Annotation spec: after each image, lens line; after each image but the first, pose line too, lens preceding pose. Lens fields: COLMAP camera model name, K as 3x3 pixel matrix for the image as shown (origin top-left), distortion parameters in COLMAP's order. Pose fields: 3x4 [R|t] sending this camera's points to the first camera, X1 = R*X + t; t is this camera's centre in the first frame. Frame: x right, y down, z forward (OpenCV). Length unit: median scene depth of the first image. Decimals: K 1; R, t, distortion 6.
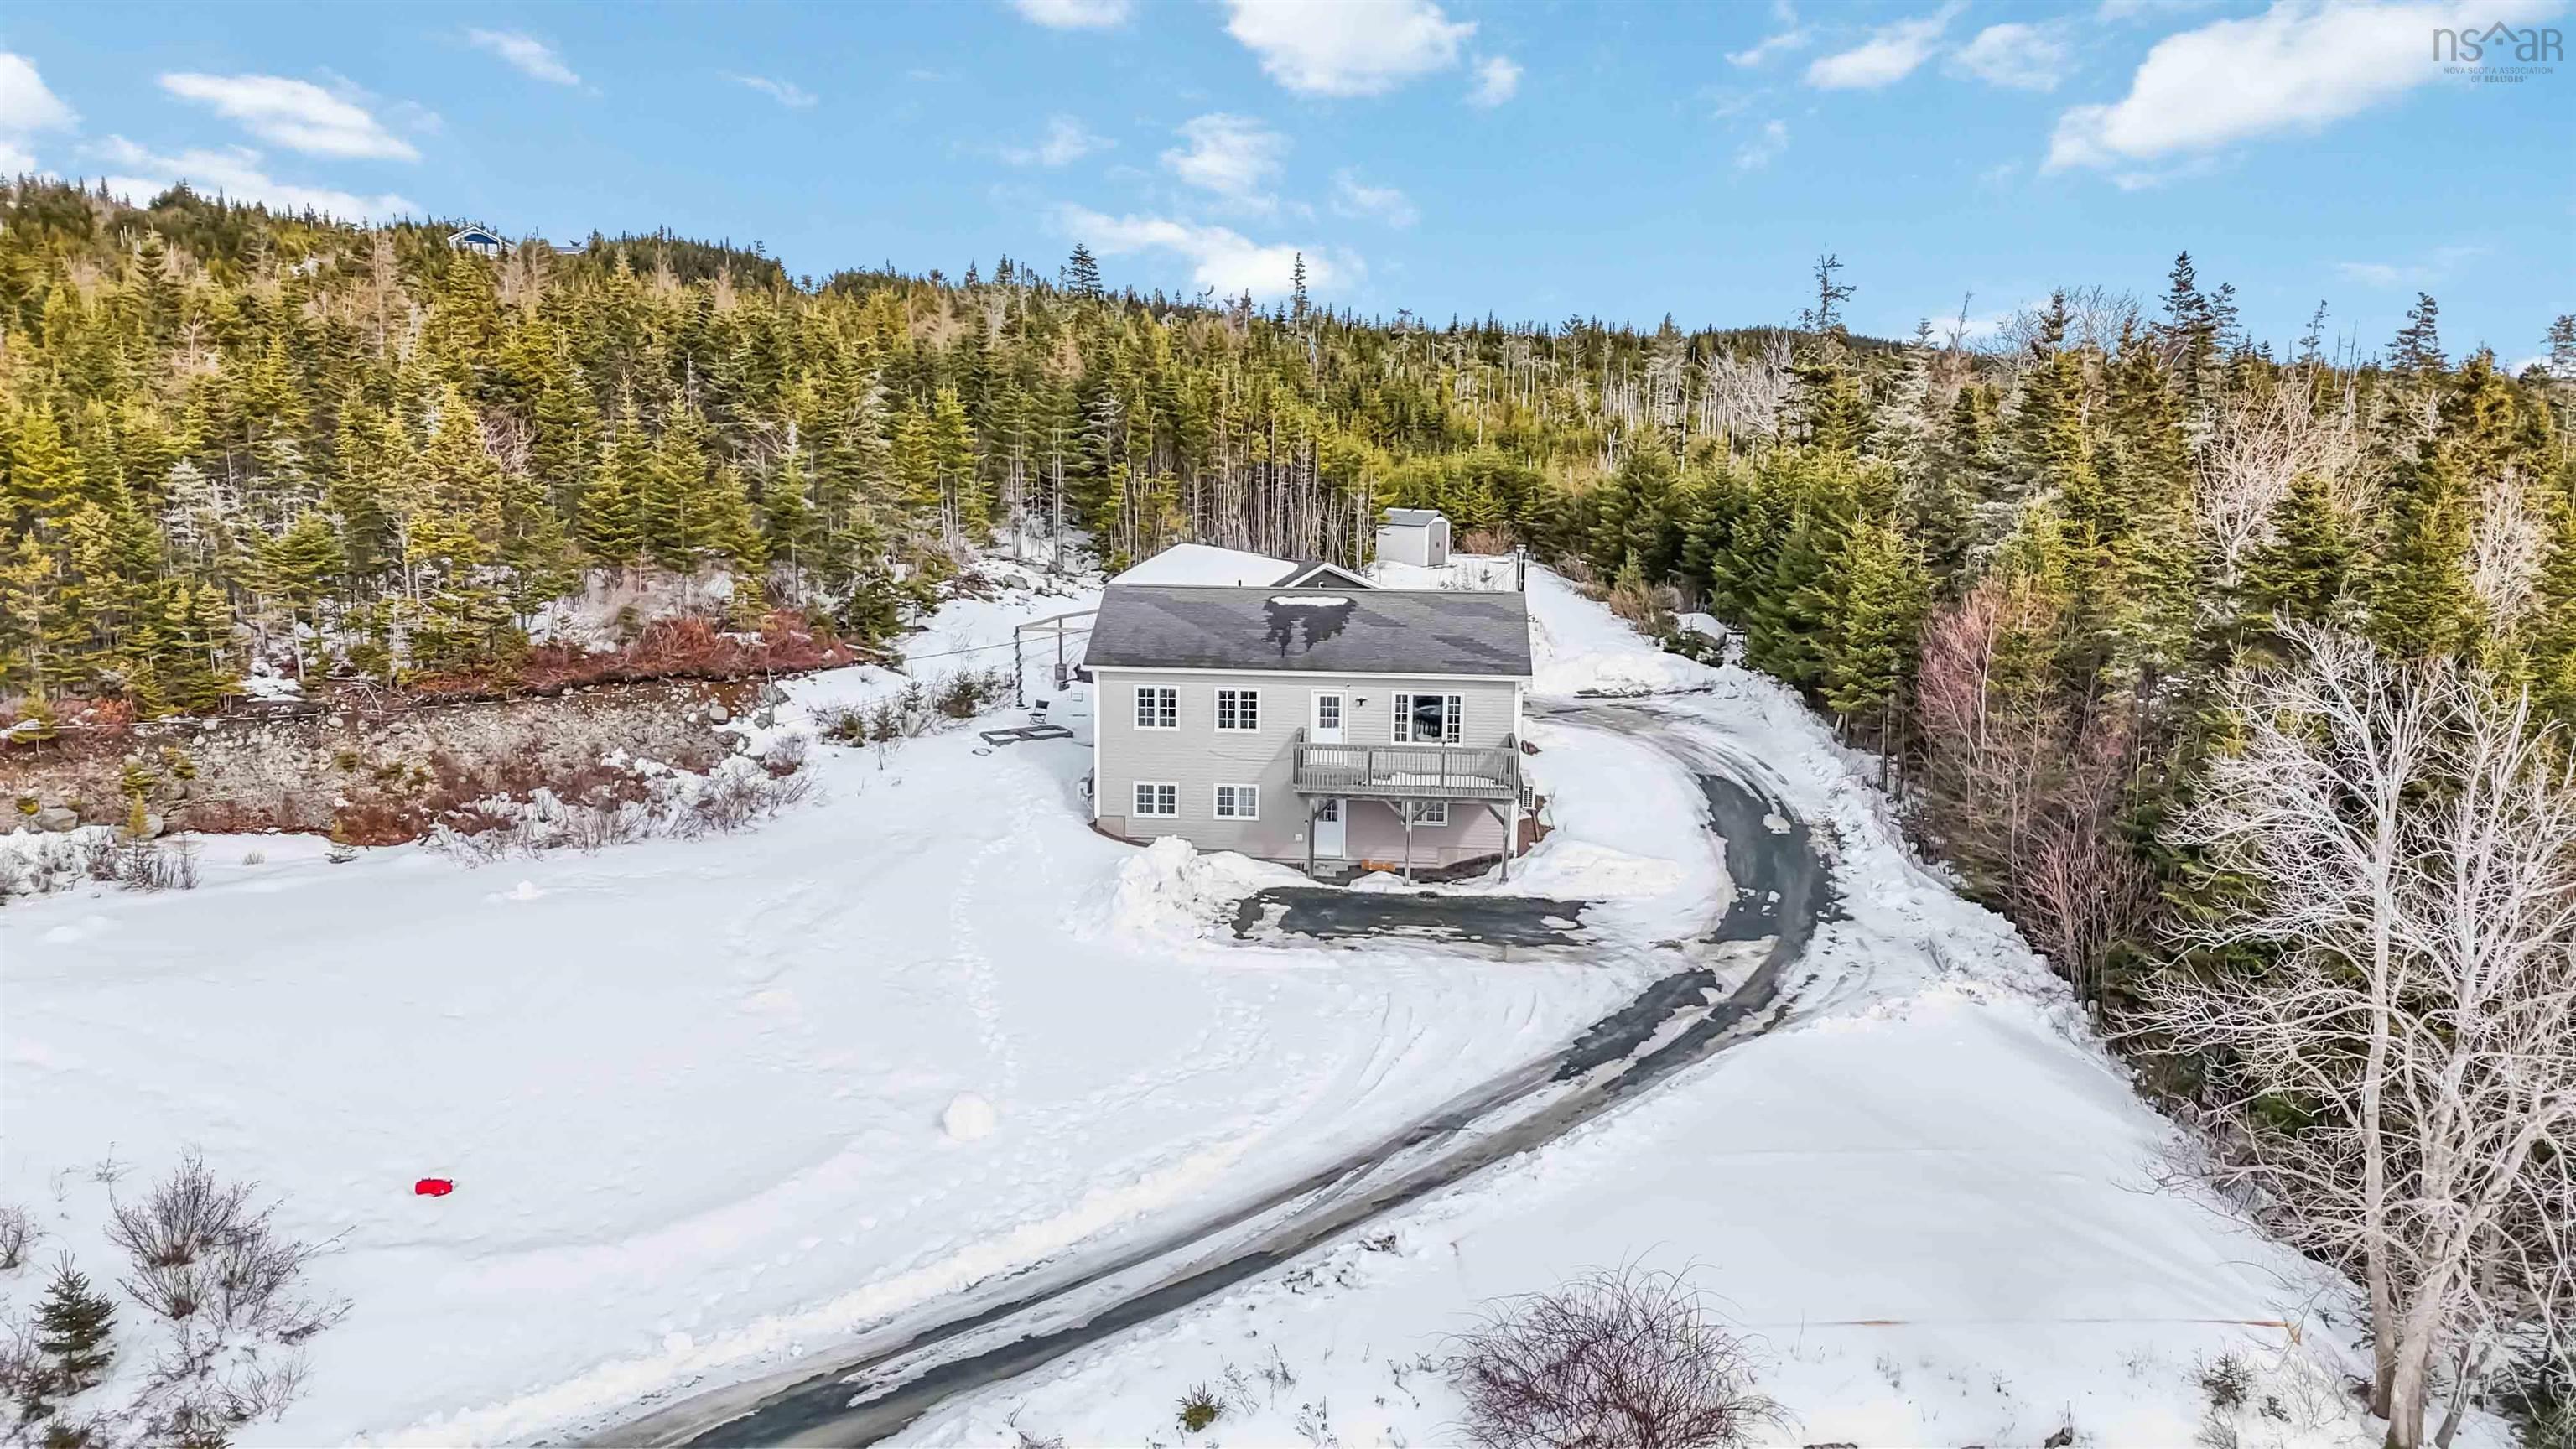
lens RADIAL K [[1881.7, 0, 1288.0], [0, 1881.7, 724.5], [0, 0, 1]] dist [0.103621, -0.130443]
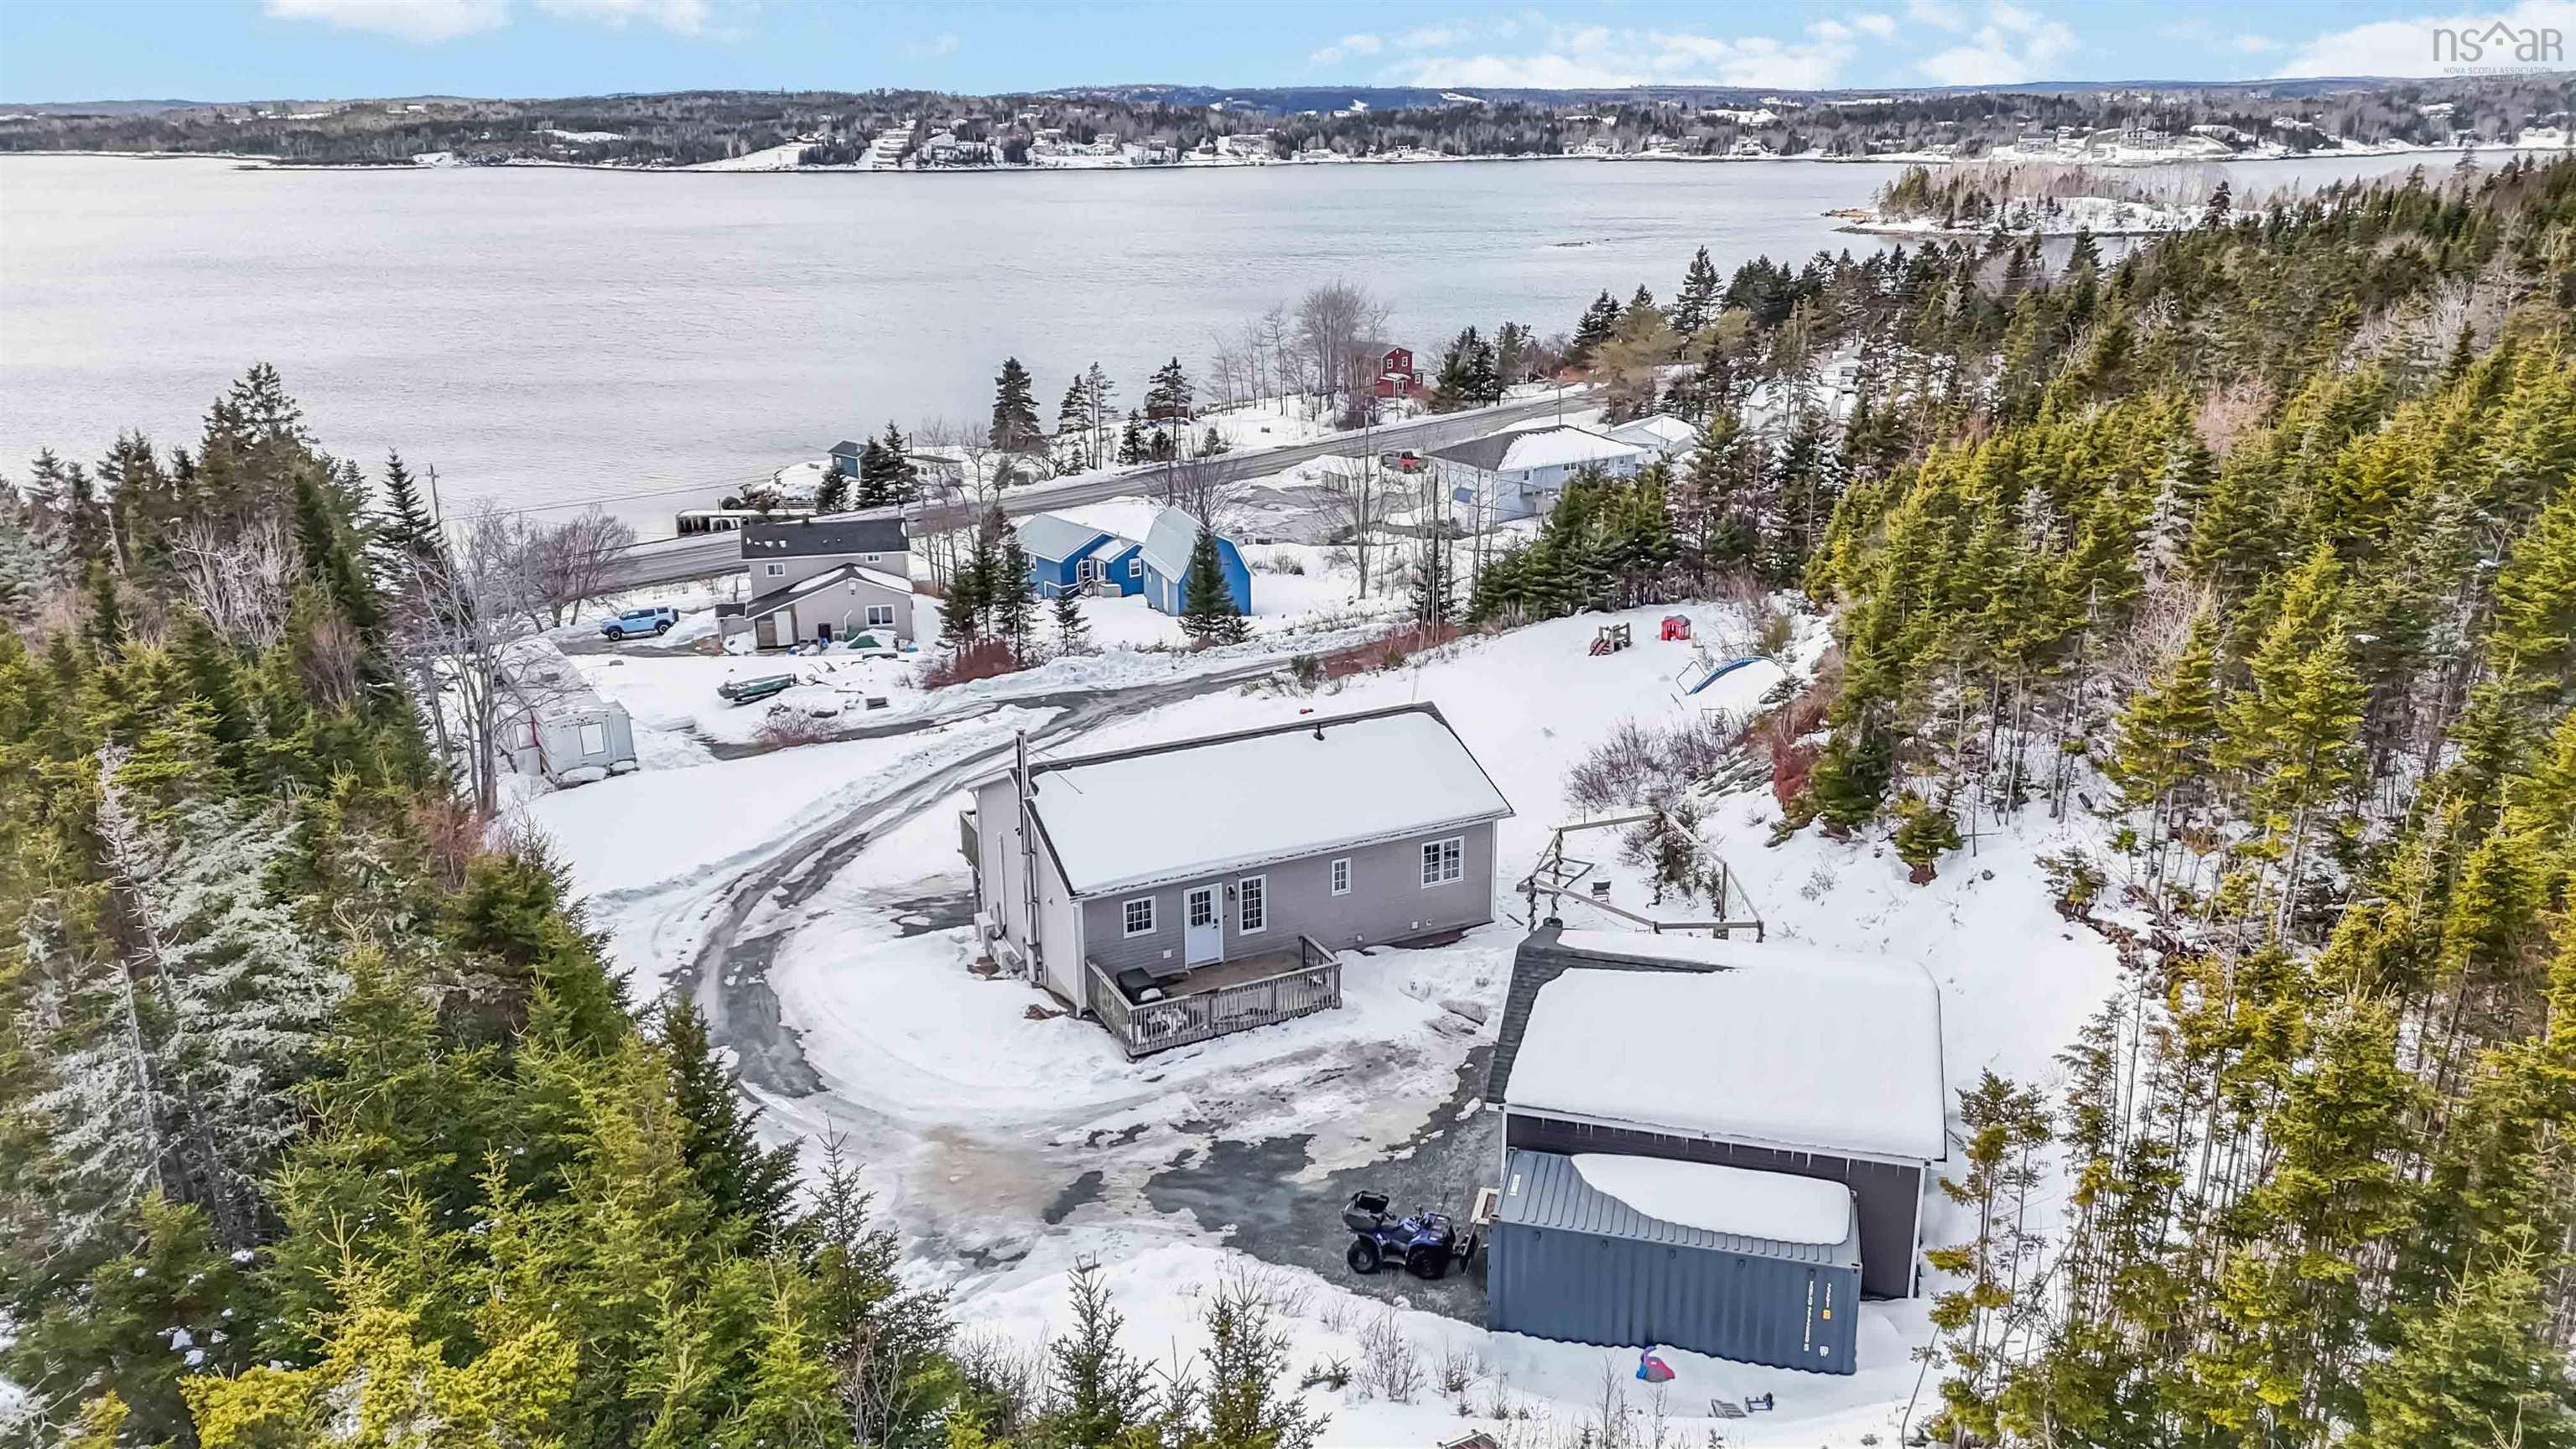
lens RADIAL K [[1881.7, 0, 1288.0], [0, 1881.7, 724.5], [0, 0, 1]] dist [0.103621, -0.130443]
pose [[-0.873333, 0.140892, -0.466303, 0.431565], [-0.091649, 0.892639, 0.441357, -0.500874], [0.478424, 0.428187, -0.766659, 1.787368]]
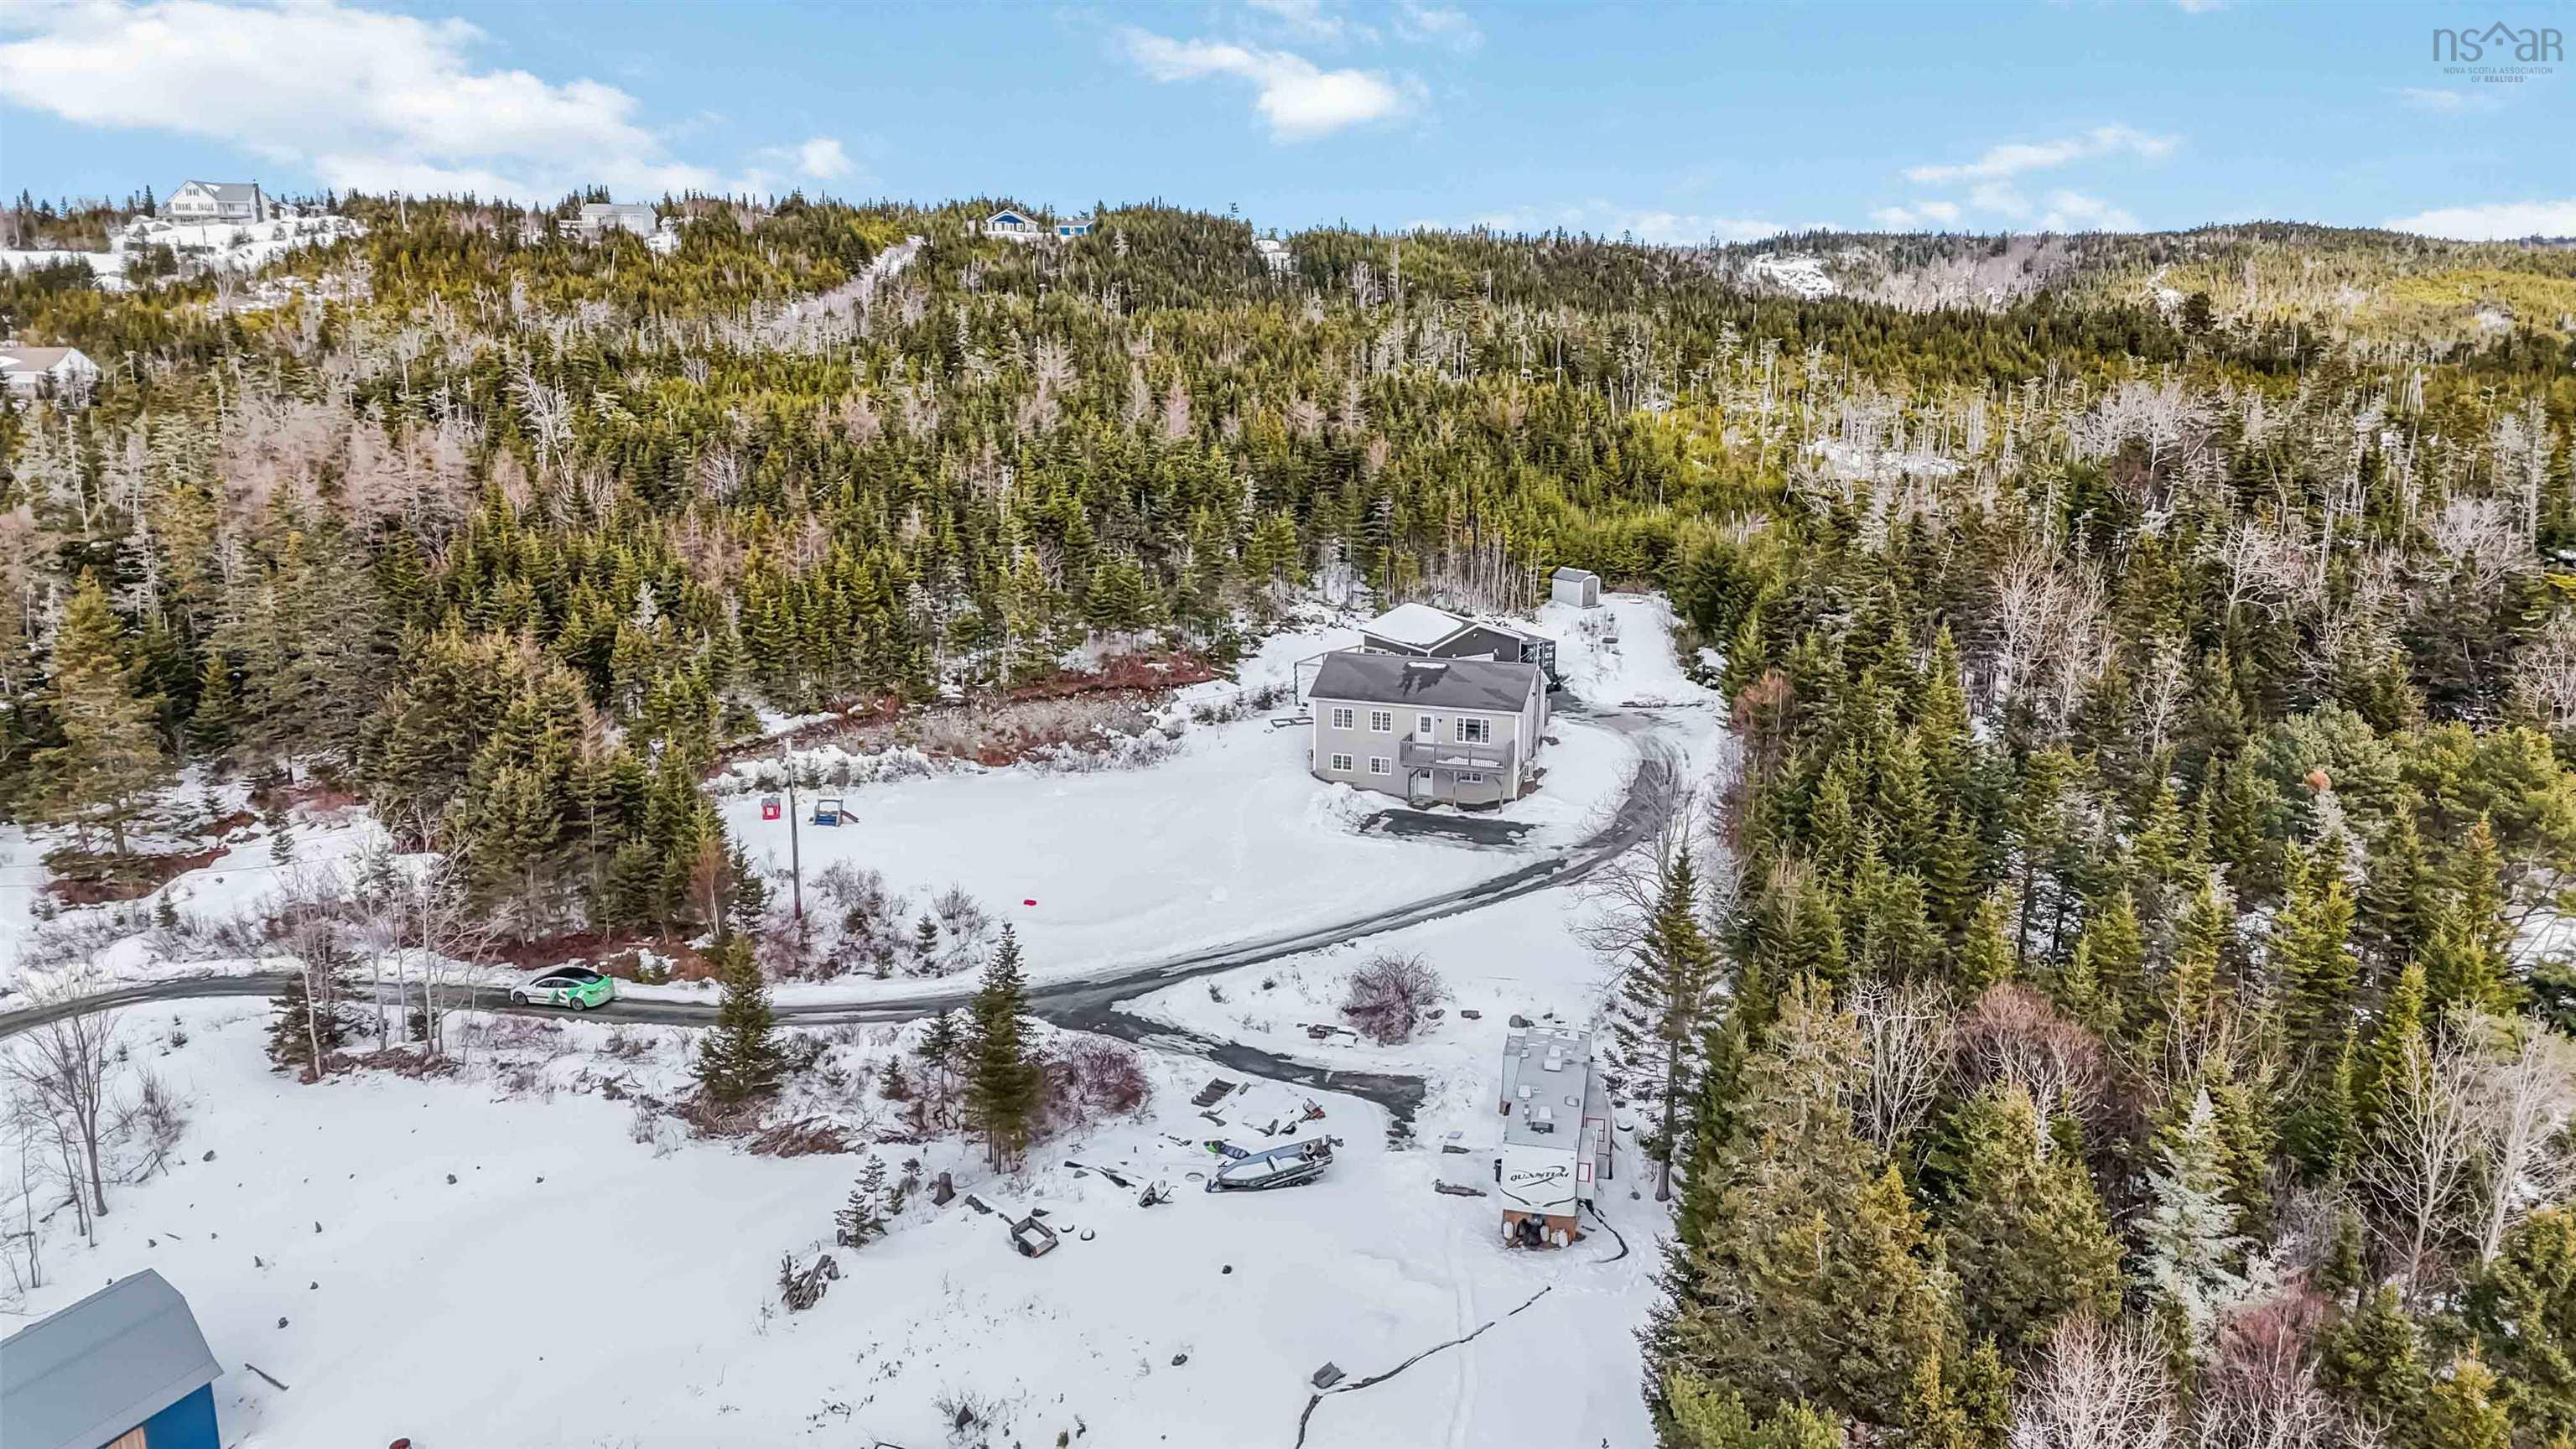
lens RADIAL K [[1881.7, 0, 1288.0], [0, 1881.7, 724.5], [0, 0, 1]] dist [0.103621, -0.130443]
pose [[0.969670, 0.046799, -0.239897, 0.360275], [-0.031869, 0.997328, 0.065741, -0.133768], [0.242333, -0.056102, 0.968570, -0.992661]]
